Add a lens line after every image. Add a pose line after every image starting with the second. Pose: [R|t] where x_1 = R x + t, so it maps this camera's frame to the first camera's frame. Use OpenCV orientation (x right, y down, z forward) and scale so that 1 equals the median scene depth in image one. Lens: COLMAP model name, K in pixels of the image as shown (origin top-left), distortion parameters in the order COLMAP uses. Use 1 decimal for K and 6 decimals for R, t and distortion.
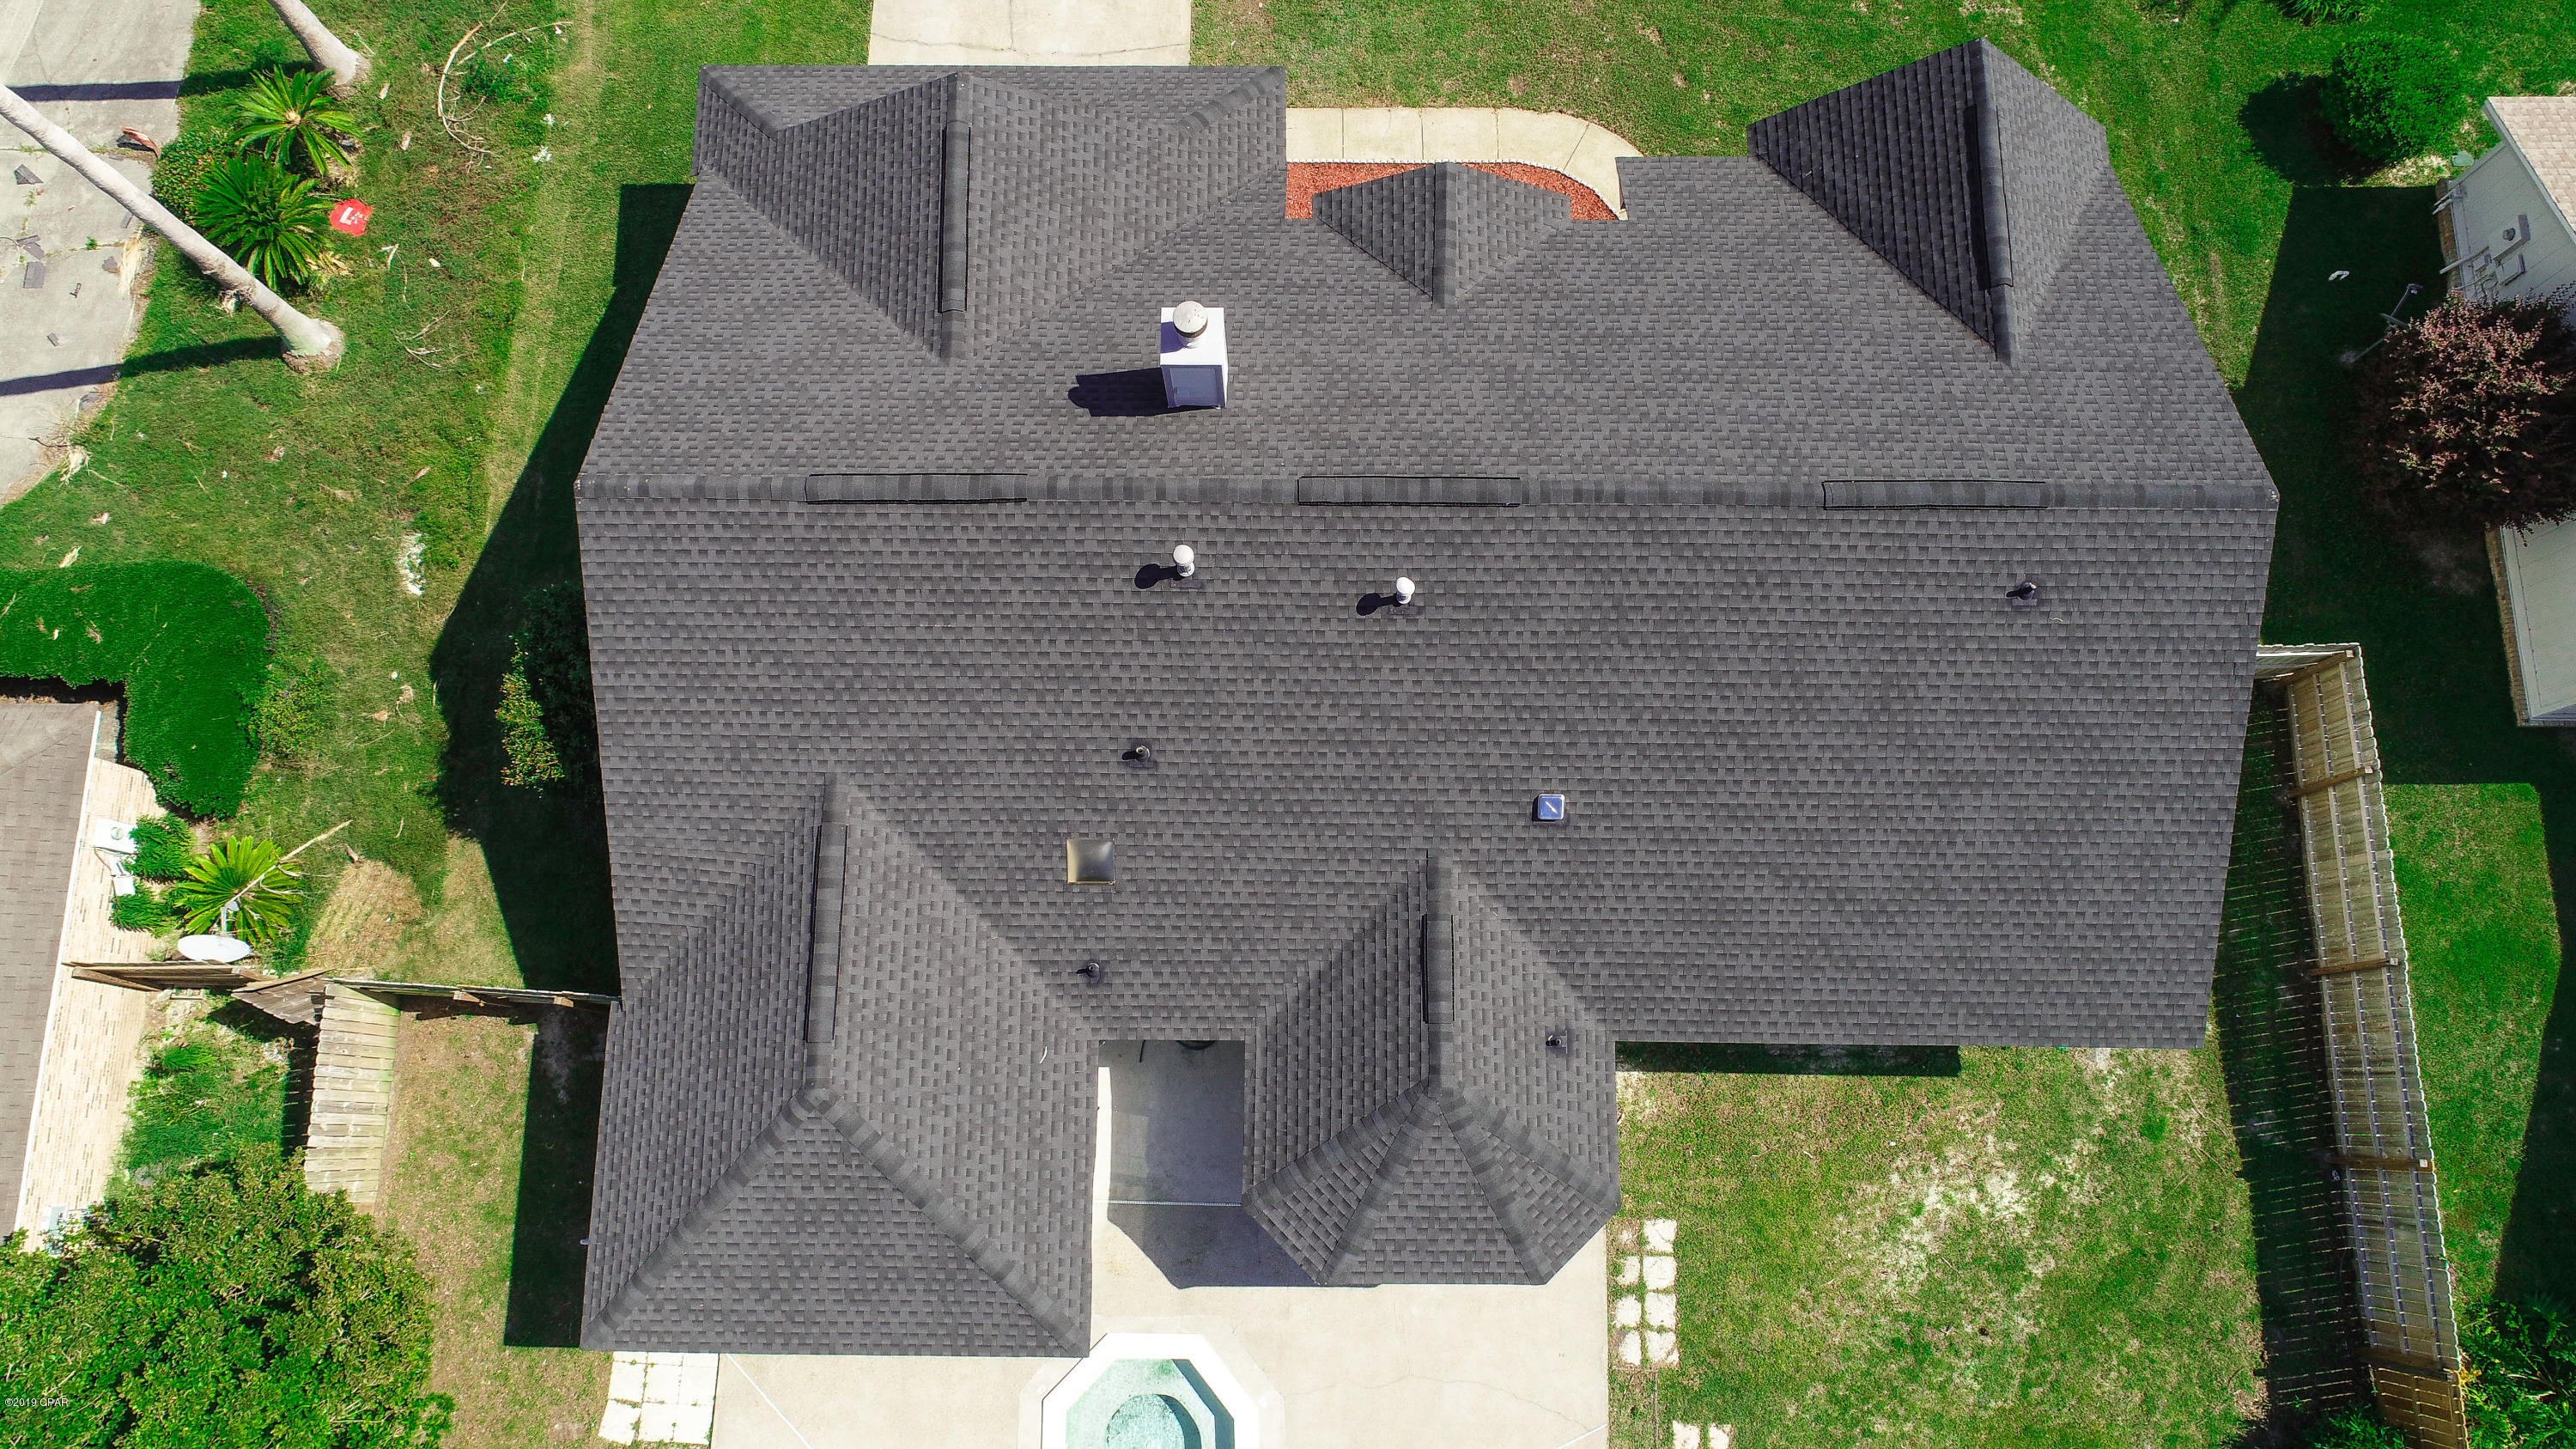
lens RADIAL K [[1718.0, 0, 1284.6], [0, 1718.0, 724.6], [0, 0, 1]] dist [-0.002835, -0.001894]
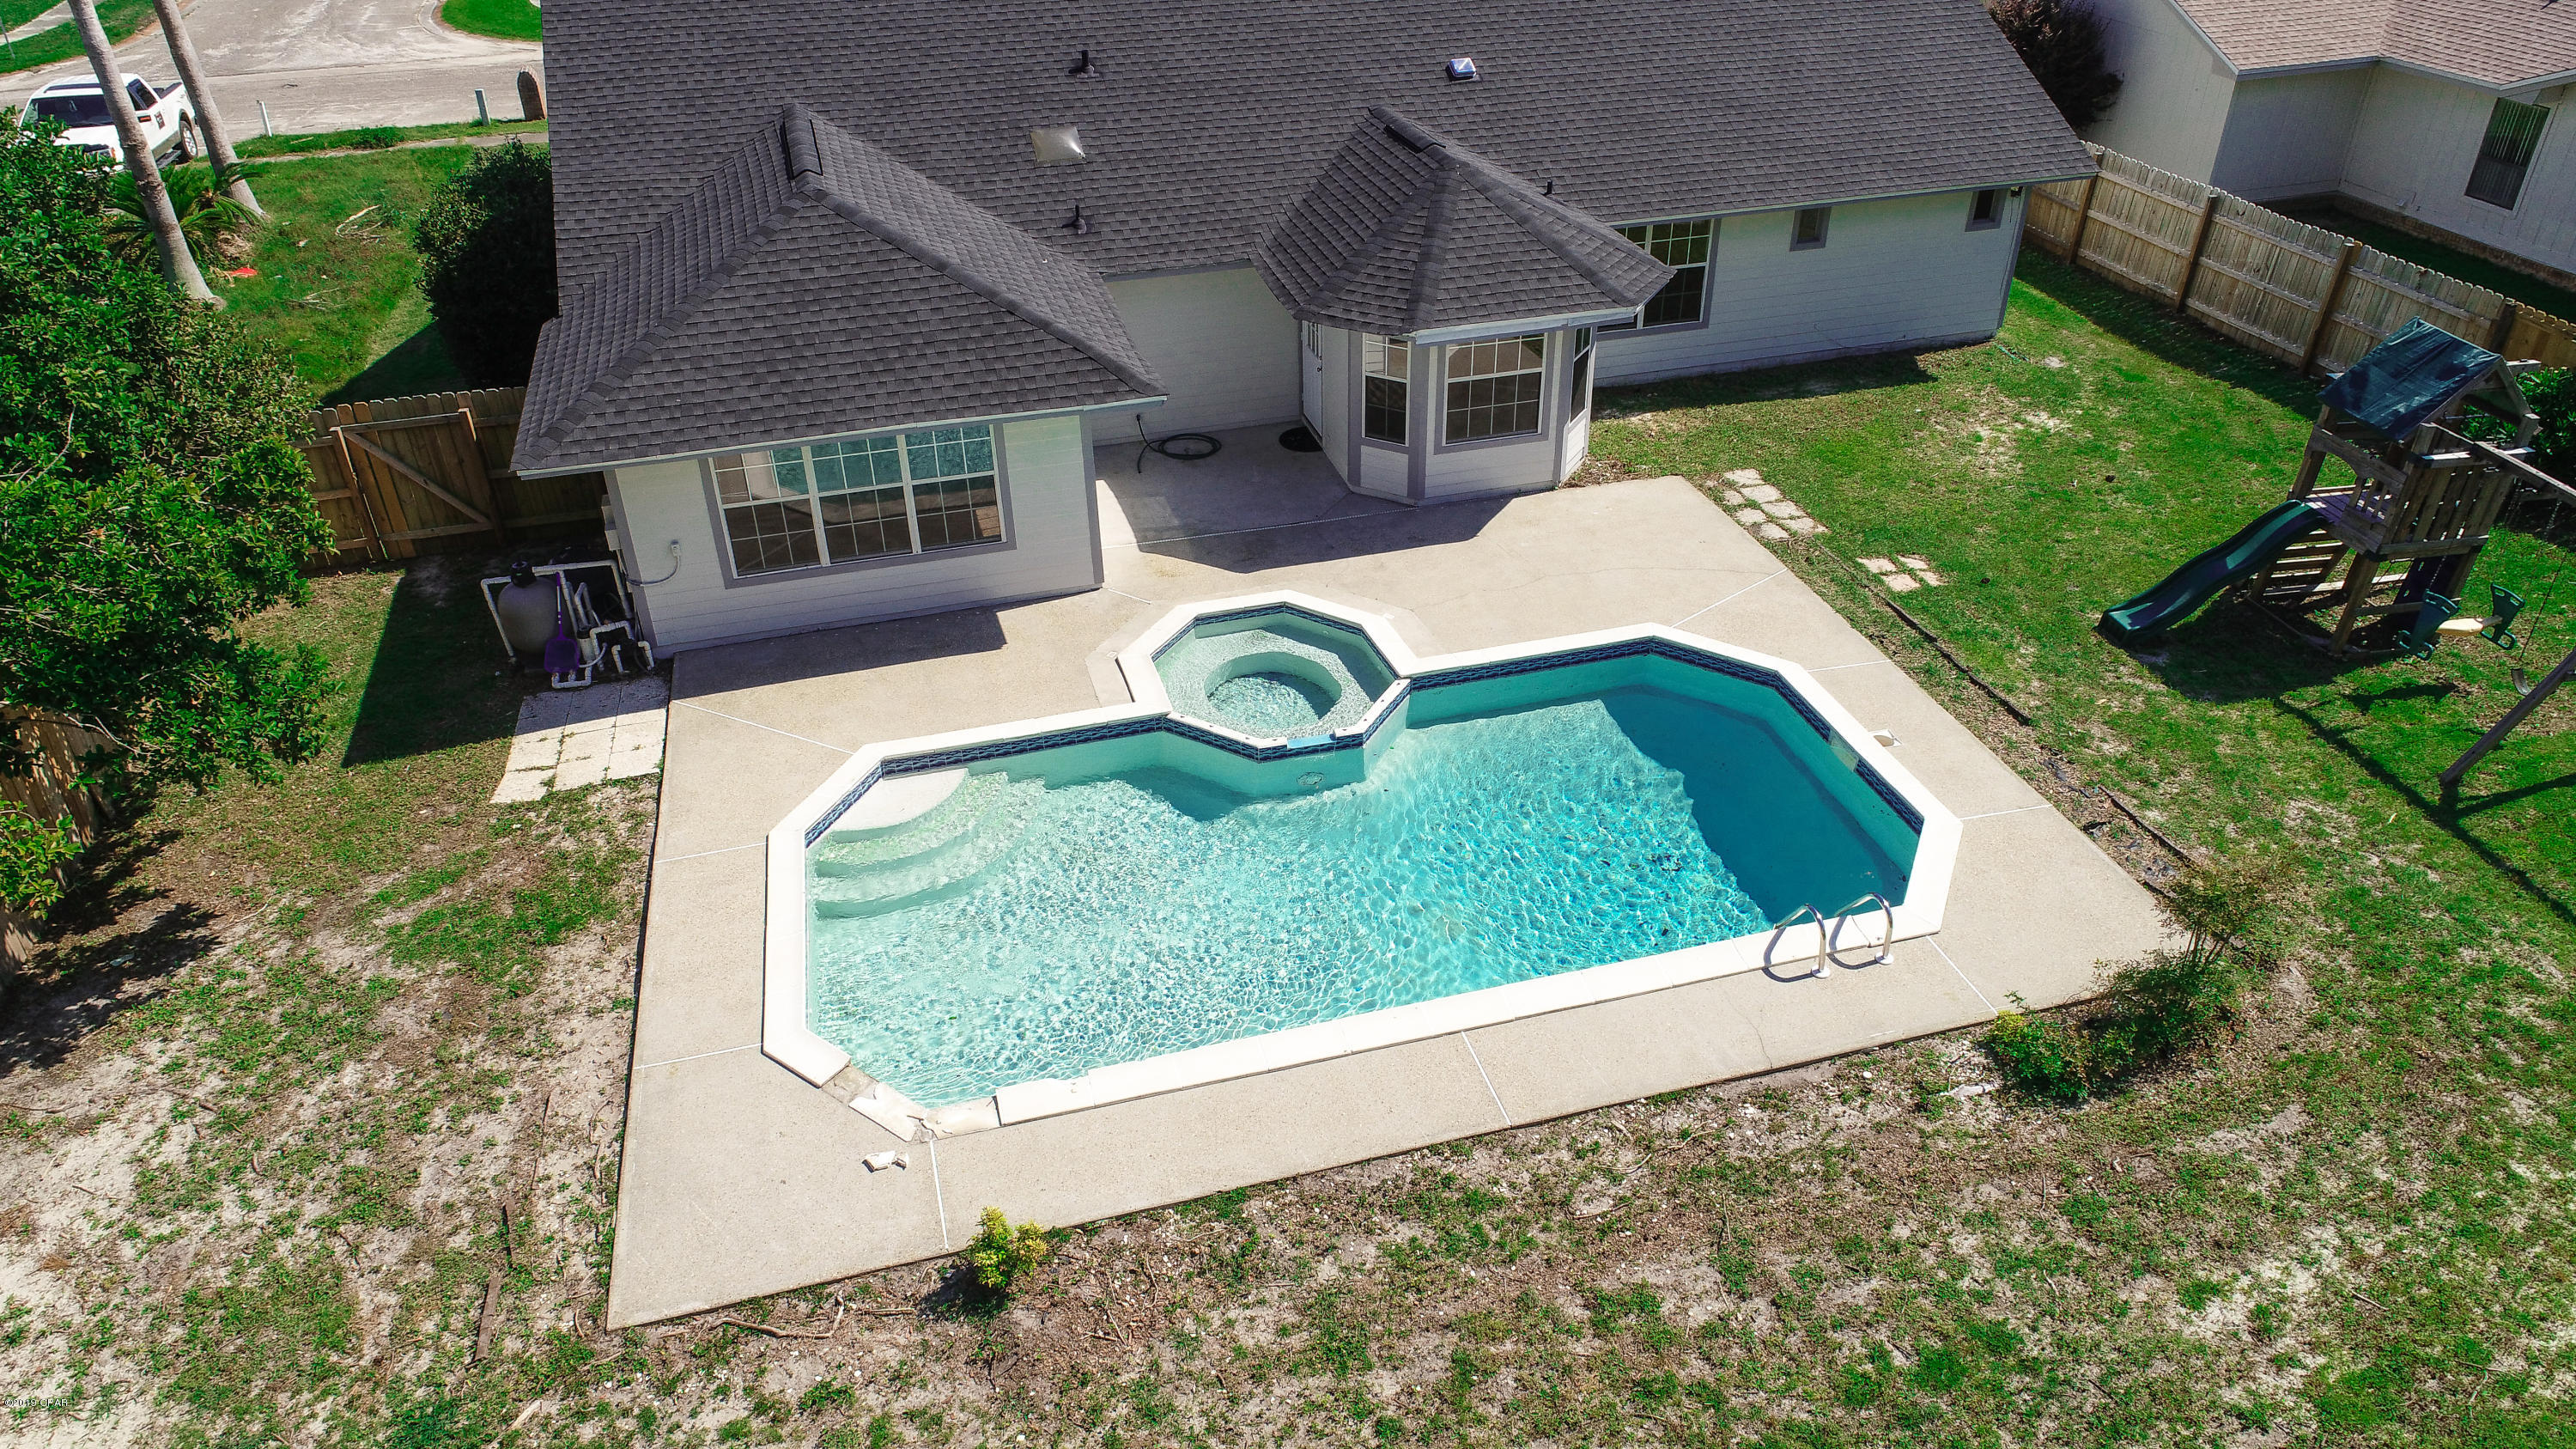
lens RADIAL K [[1718.0, 0, 1287.1], [0, 1718.0, 732.6], [0, 0, 1]] dist [-0.002835, -0.001894]
pose [[0.958825, -0.158237, 0.235830, -0.249938], [0.278245, 0.689709, -0.668492, 0.935511], [-0.056874, 0.706585, 0.705339, 0.472834]]
